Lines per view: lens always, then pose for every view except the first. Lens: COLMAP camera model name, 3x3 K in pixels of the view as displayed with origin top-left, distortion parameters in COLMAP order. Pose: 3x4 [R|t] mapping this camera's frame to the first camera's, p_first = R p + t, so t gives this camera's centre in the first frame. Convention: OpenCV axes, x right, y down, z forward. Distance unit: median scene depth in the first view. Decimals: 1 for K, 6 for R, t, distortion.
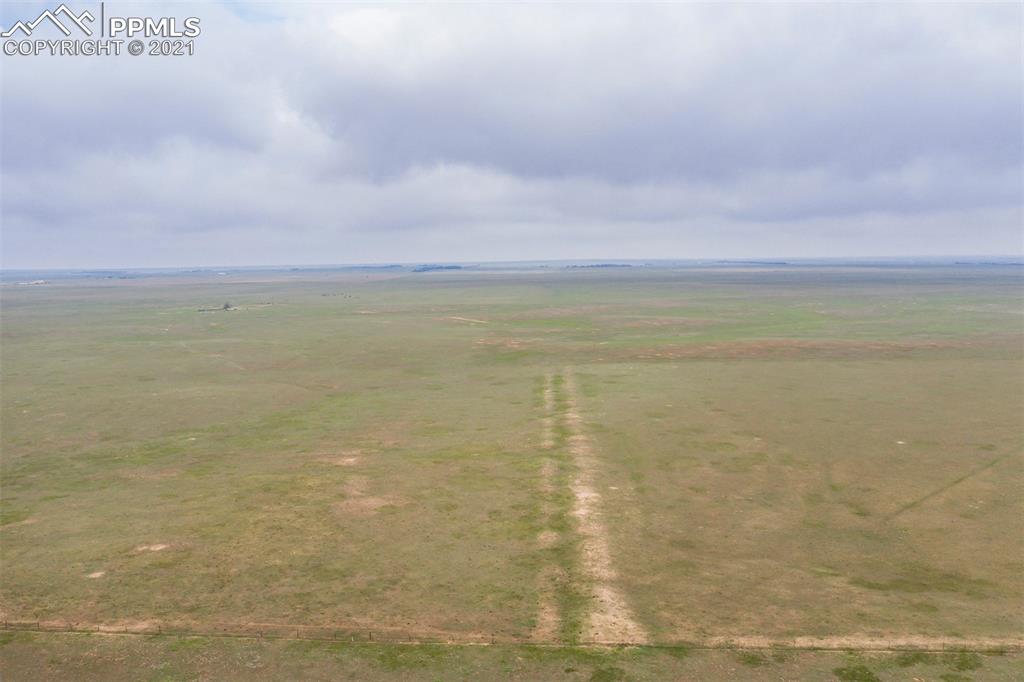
lens RADIAL K [[793.7, 0, 513.1], [0, 793.7, 306.0], [0, 0, 1]] dist [-0.013496, -0.000032]
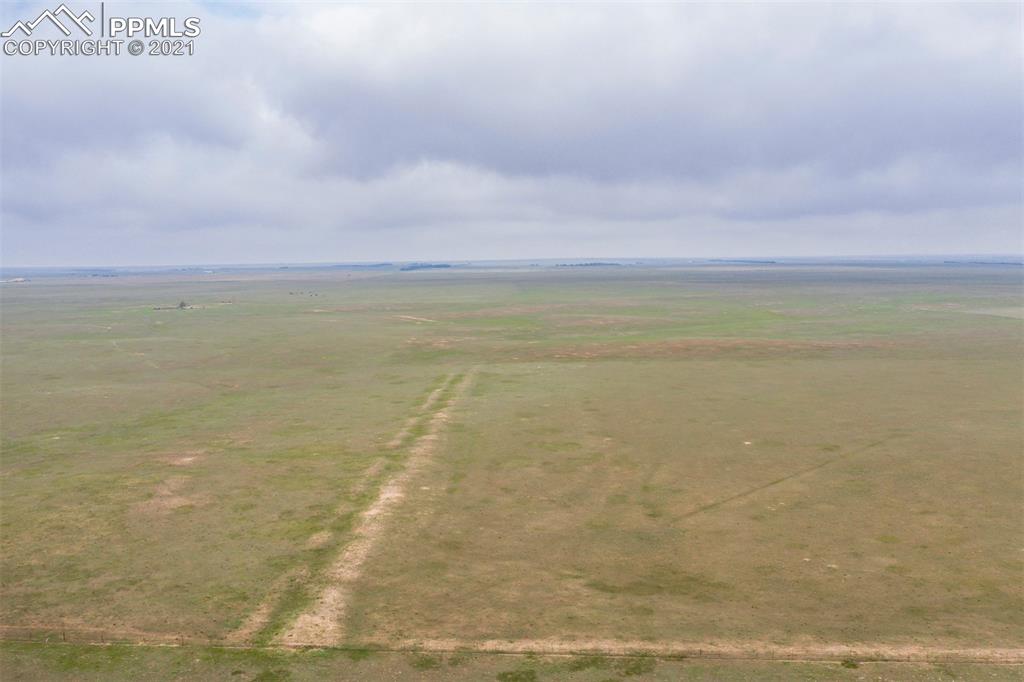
lens RADIAL K [[793.7, 0, 510.9], [0, 793.7, 321.9], [0, 0, 1]] dist [-0.013496, -0.000032]
pose [[0.999999, 0.001403, 0.000933, 0.144416], [-0.001423, 0.999763, 0.021744, -0.000356], [-0.000903, -0.021745, 0.999763, 0.006606]]
